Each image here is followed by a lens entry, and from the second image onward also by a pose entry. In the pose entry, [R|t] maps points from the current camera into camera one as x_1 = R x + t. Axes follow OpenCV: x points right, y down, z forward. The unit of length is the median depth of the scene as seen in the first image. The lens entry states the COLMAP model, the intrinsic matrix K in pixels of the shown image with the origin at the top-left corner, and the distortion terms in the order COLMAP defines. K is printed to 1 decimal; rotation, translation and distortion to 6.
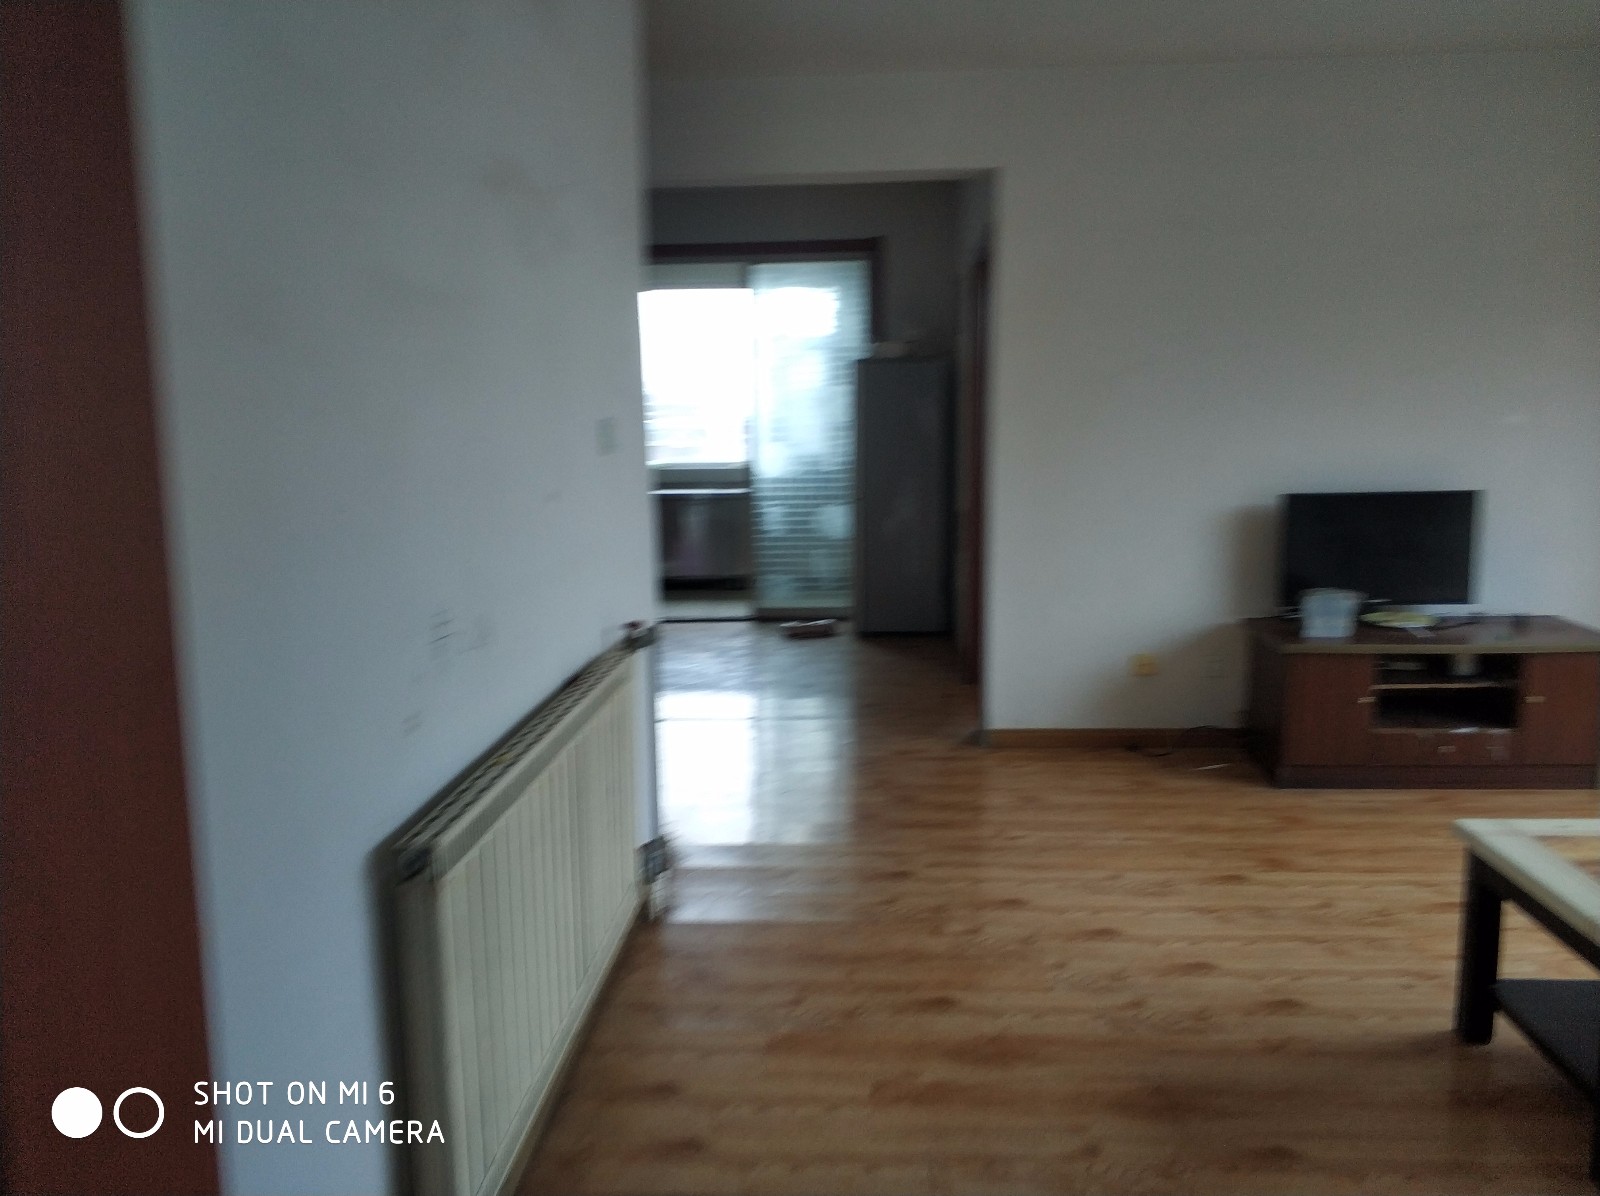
lens RADIAL K [[1242.1, 0, 803.9], [0, 1242.1, 595.2], [0, 0, 1]] dist [0.030592, -0.044670]
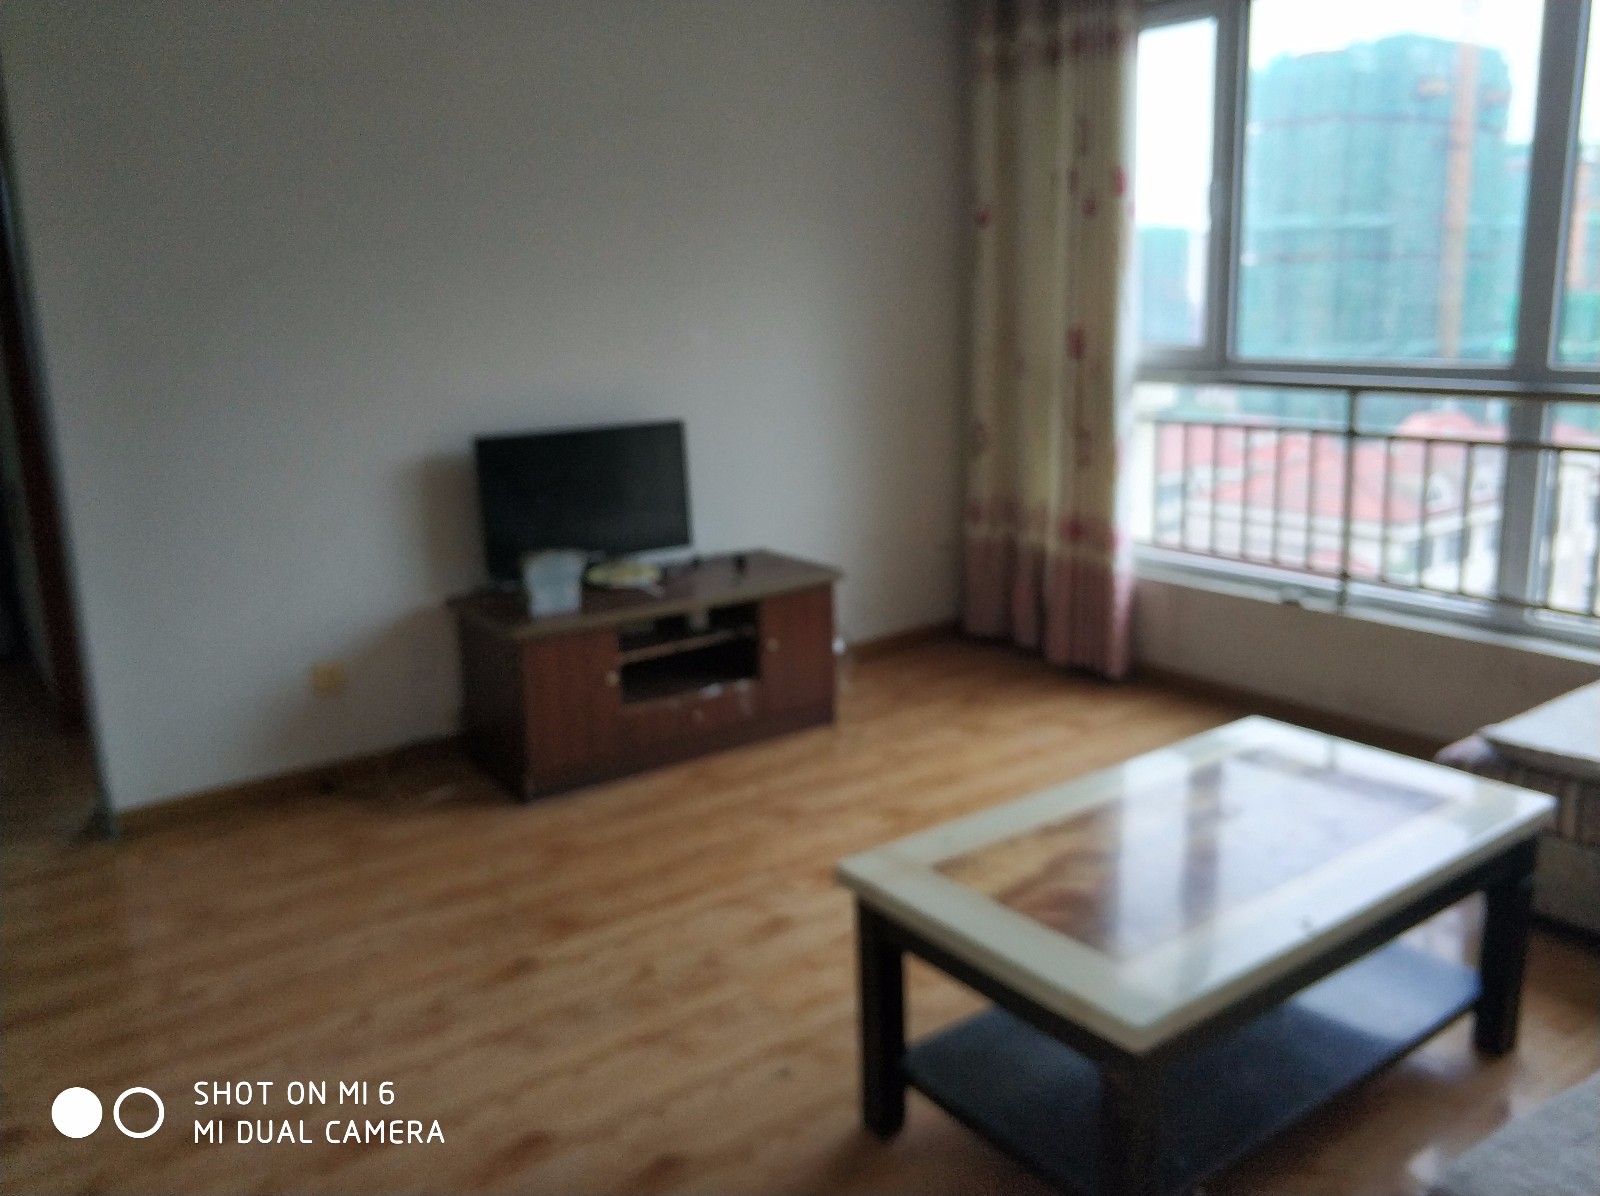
lens RADIAL K [[1242.1, 0, 763.5], [0, 1242.1, 572.8], [0, 0, 1]] dist [0.030592, -0.044670]
pose [[0.780733, -0.139411, 0.609115, 0.032076], [0.116423, 0.990179, 0.077402, -0.039338], [-0.613924, 0.010485, 0.789296, 0.276118]]
